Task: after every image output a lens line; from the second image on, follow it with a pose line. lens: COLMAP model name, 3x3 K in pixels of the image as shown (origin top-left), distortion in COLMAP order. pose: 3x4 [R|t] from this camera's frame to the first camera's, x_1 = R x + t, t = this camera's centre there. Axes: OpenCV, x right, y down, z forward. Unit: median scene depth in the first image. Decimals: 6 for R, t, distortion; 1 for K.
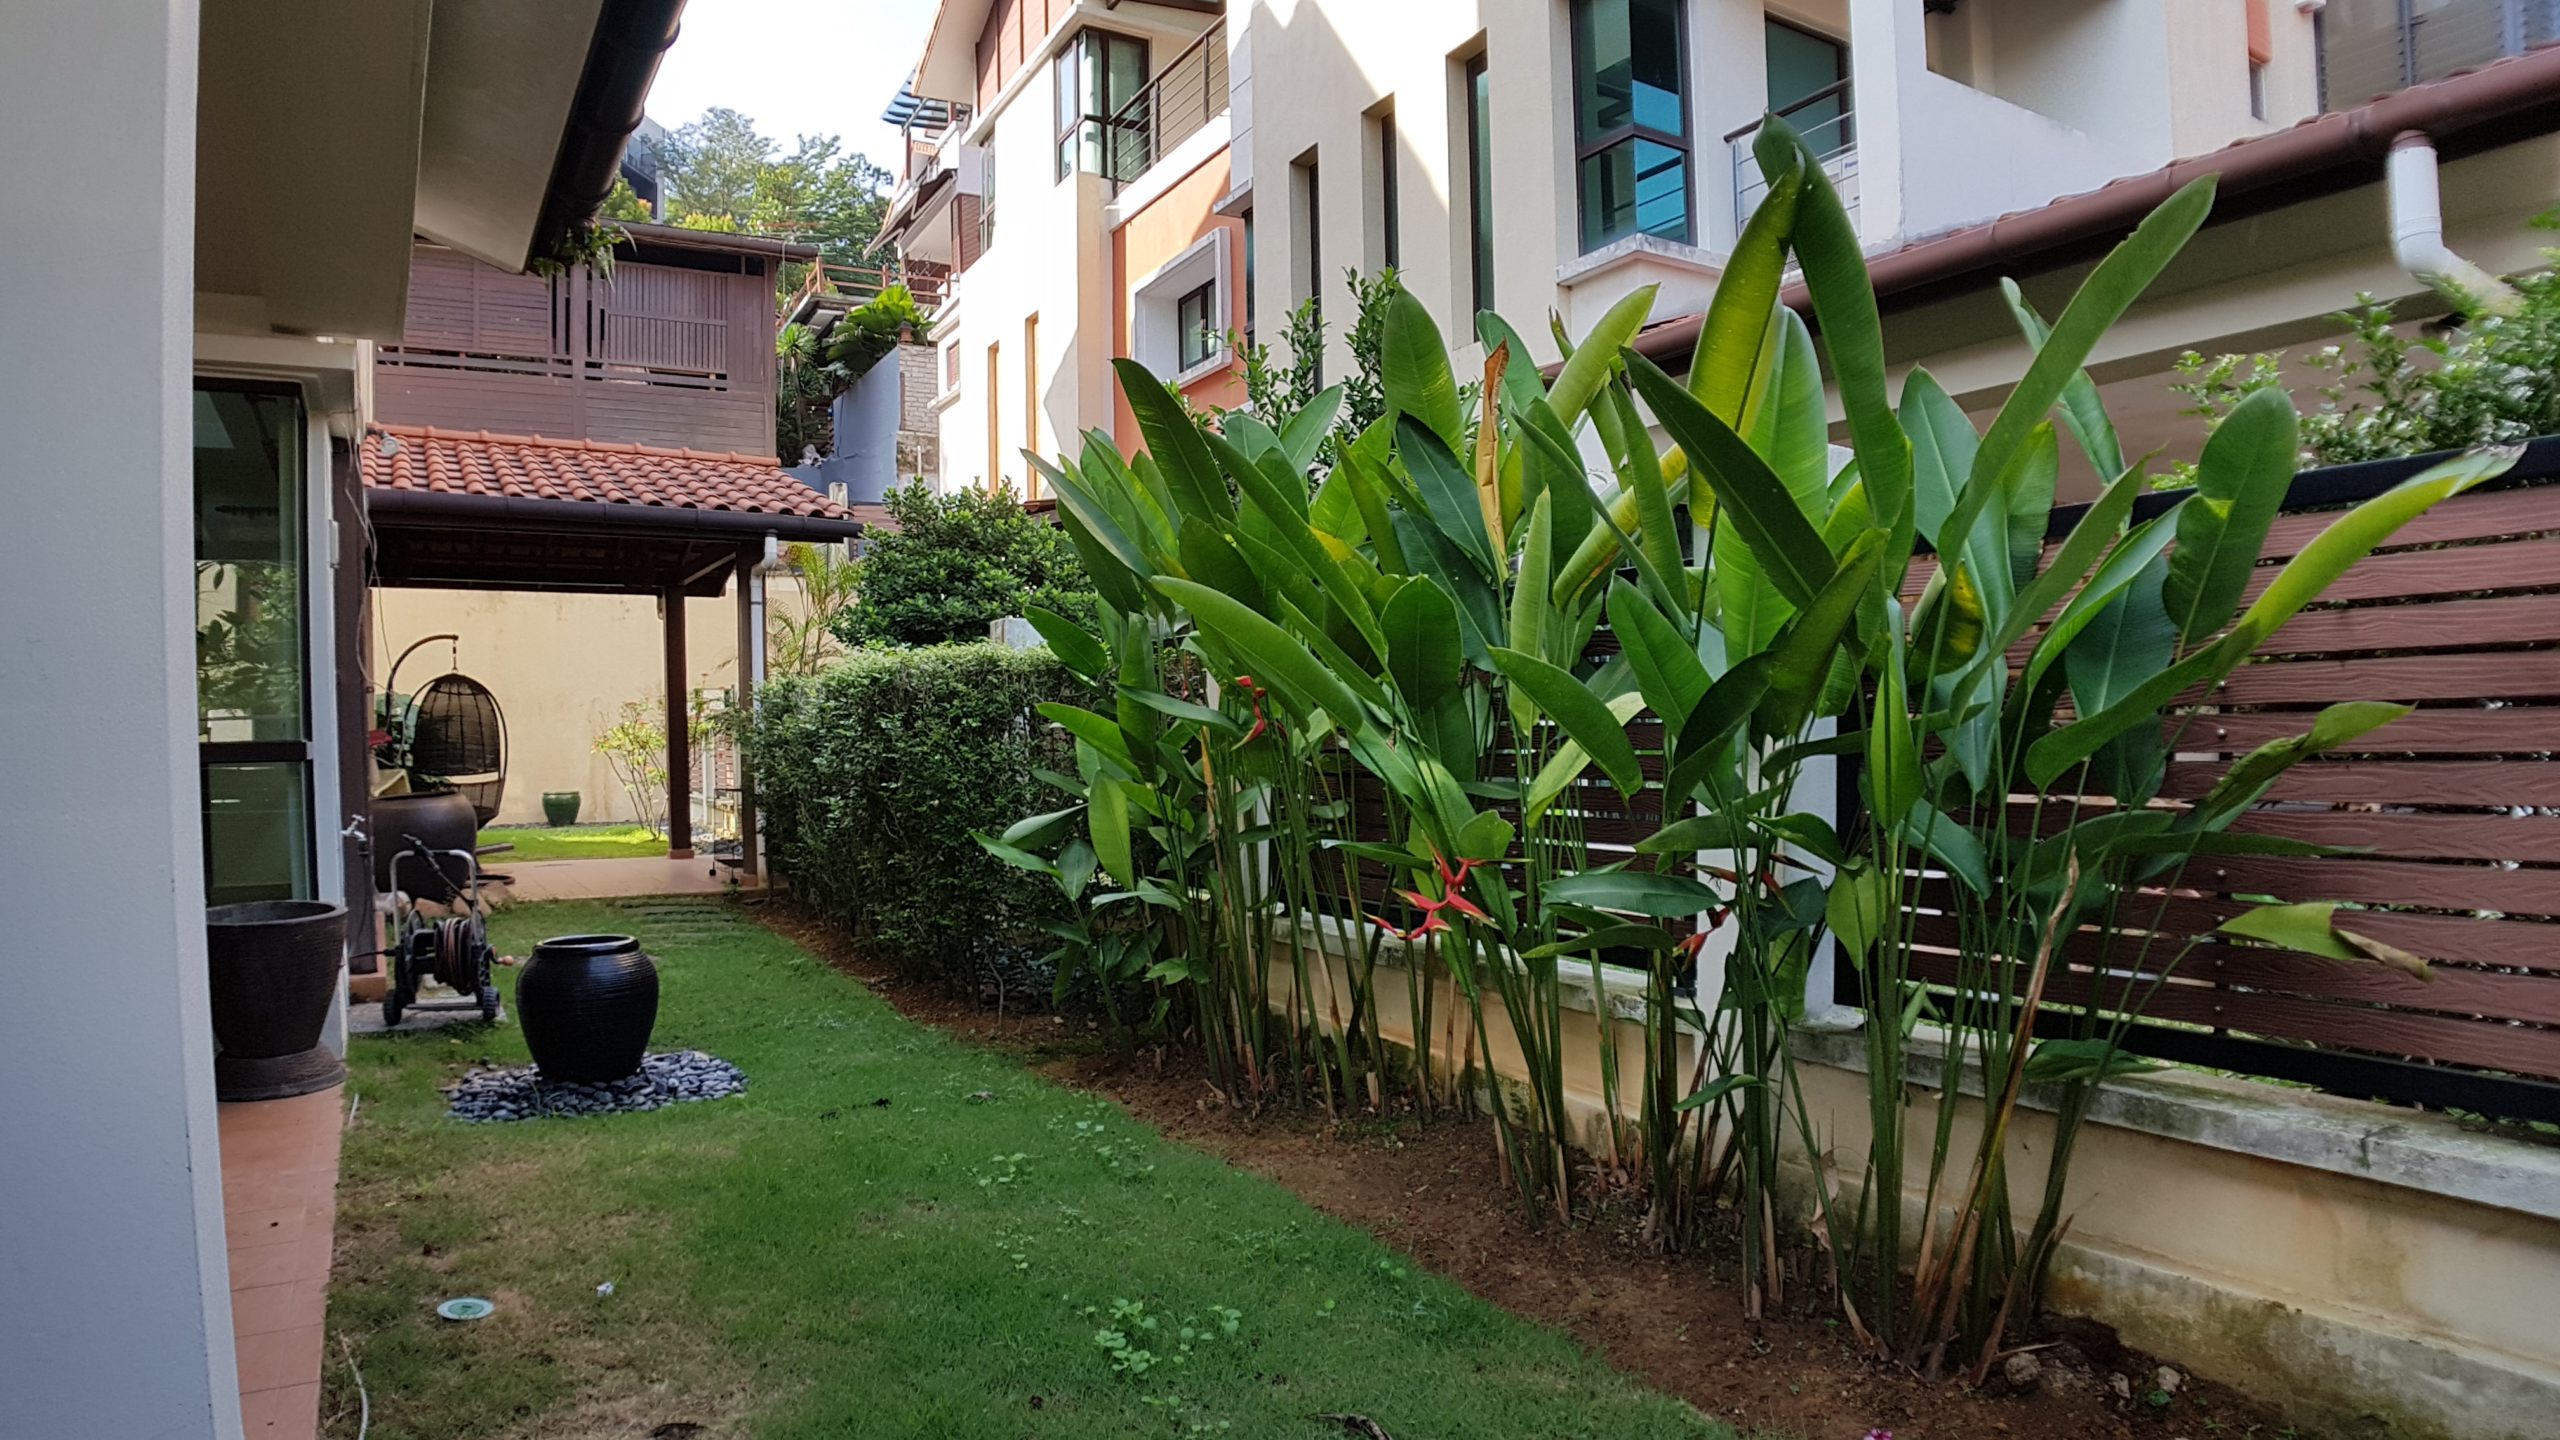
lens RADIAL K [[1418.9, 0, 1270.8], [0, 1418.9, 721.3], [0, 0, 1]] dist [-0.003092, -0.000228]
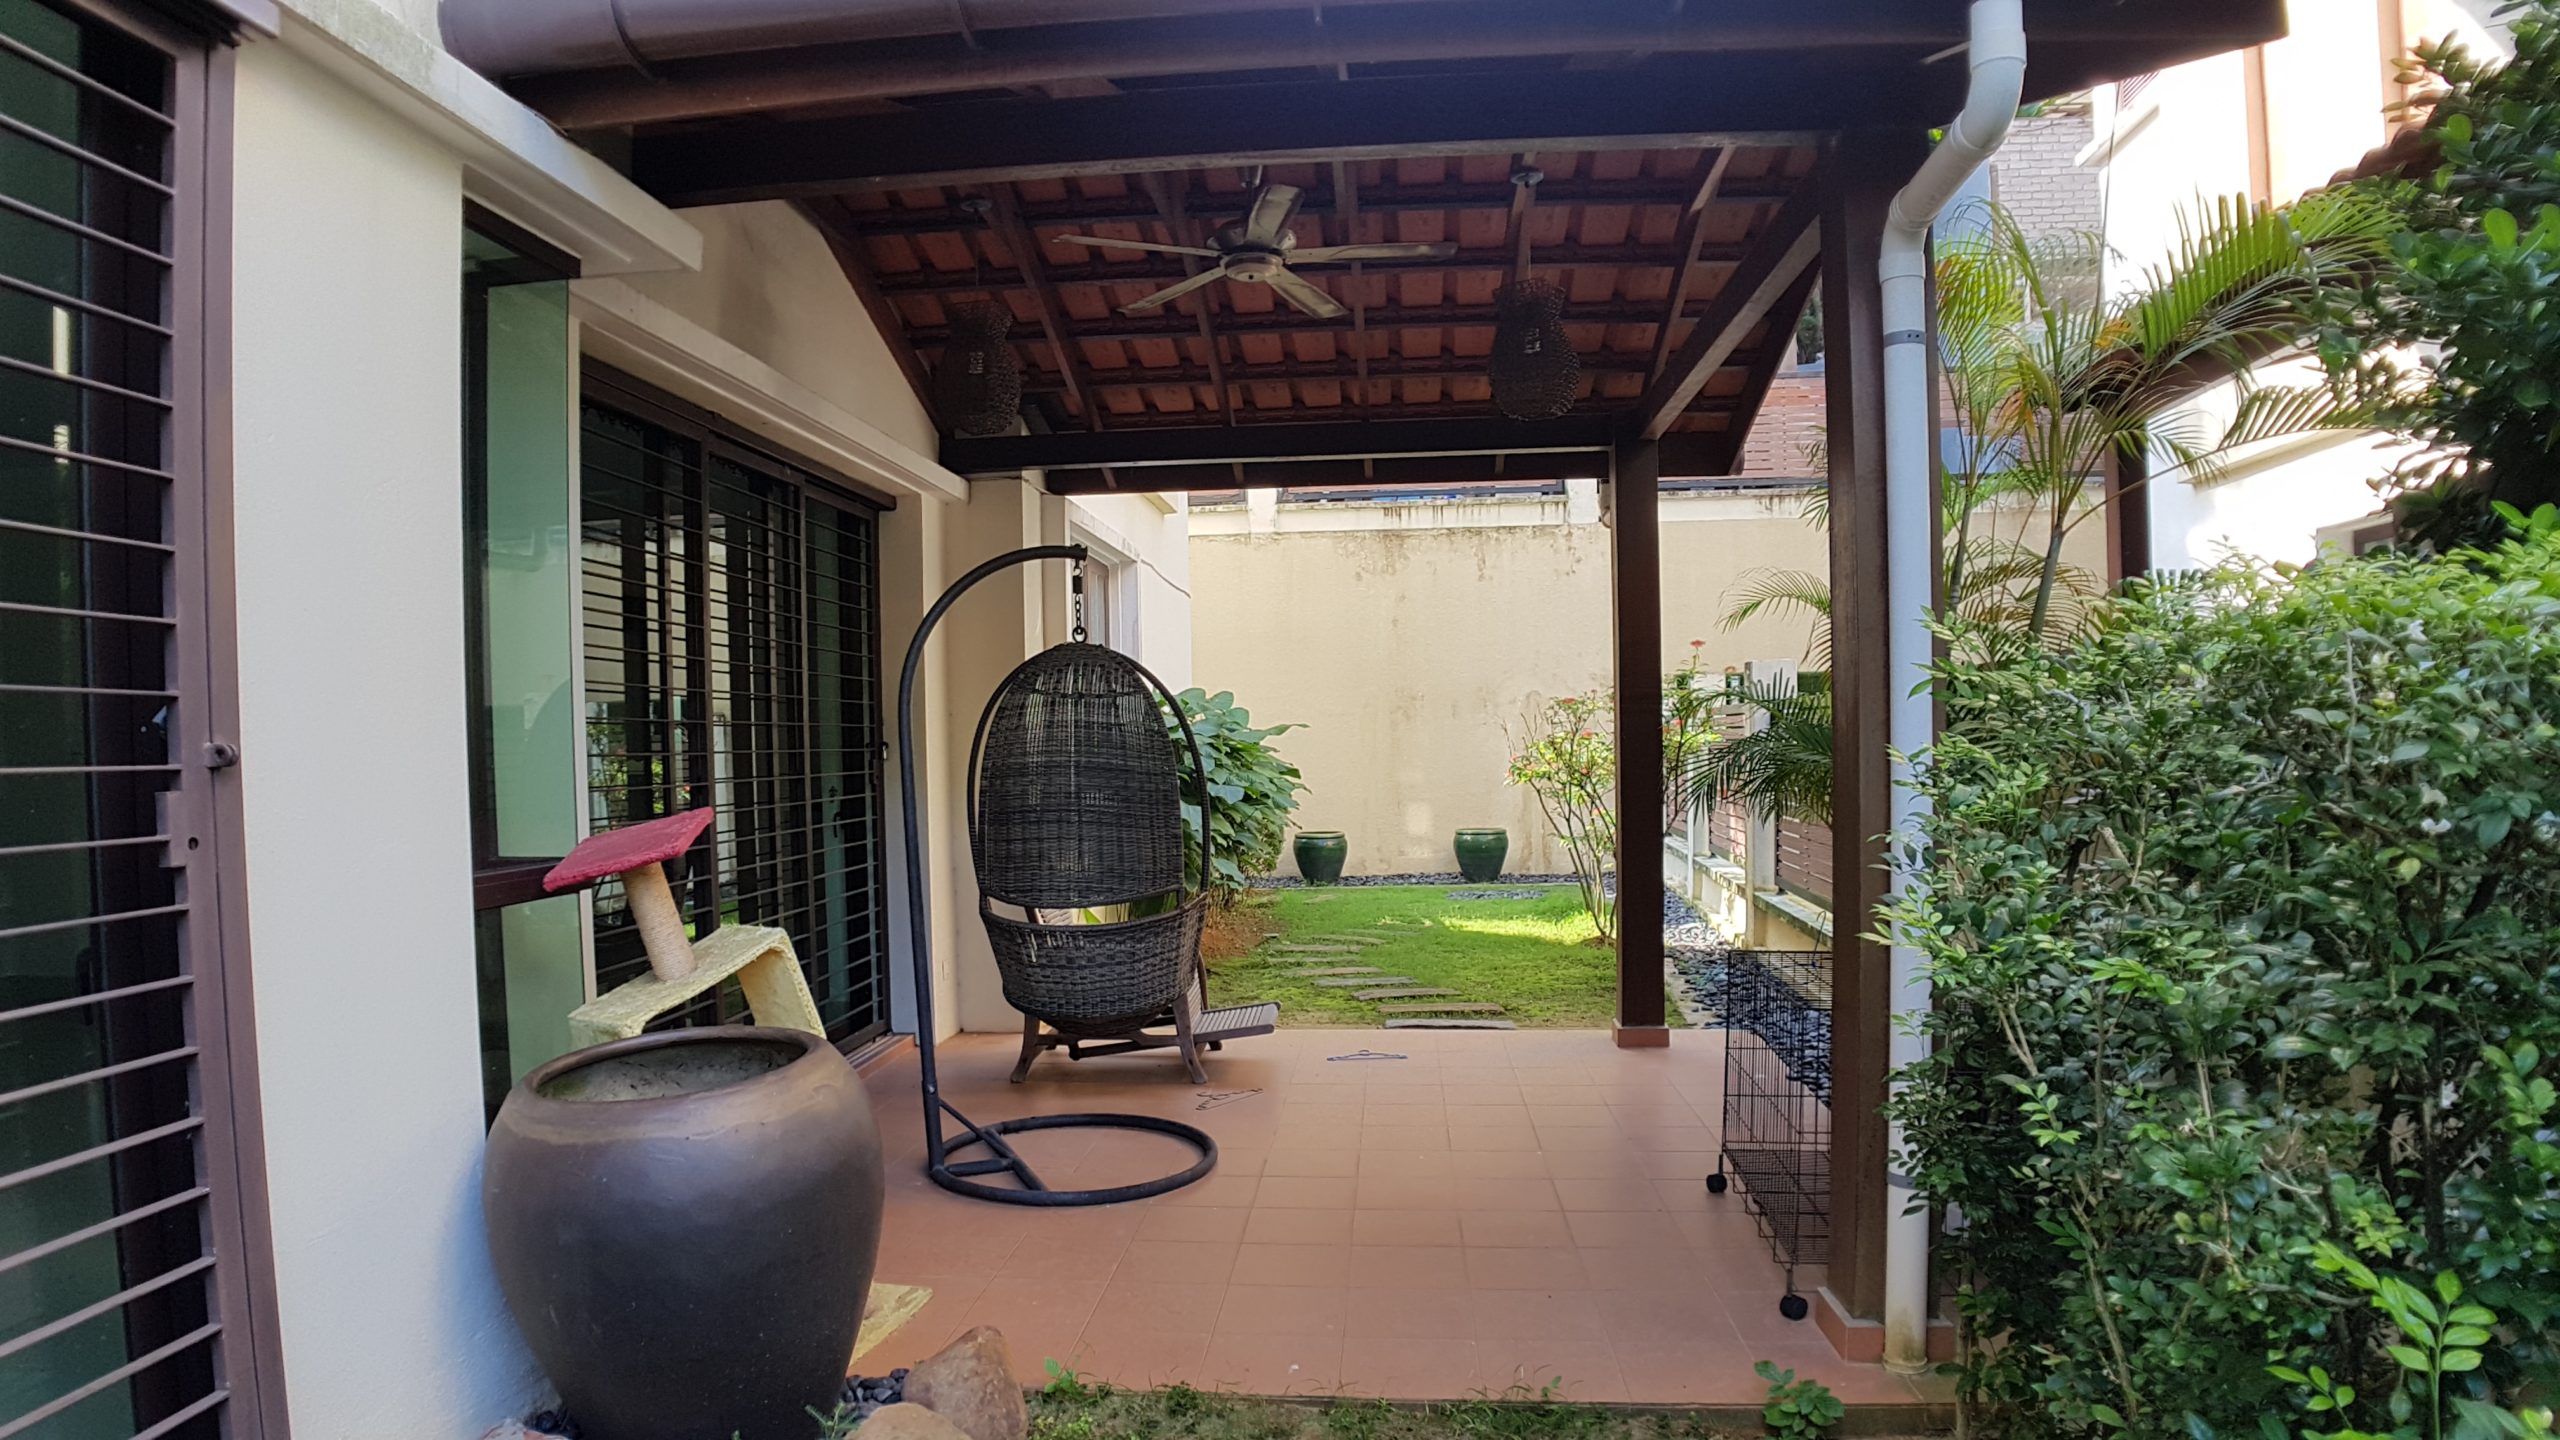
lens RADIAL K [[1418.9, 0, 1275.2], [0, 1418.9, 731.5], [0, 0, 1]] dist [-0.003092, -0.000228]
pose [[0.786112, 0.019699, -0.617770, -0.215248], [-0.003854, 0.999629, 0.026971, -0.015495], [0.618072, -0.018821, 0.785896, 0.536560]]
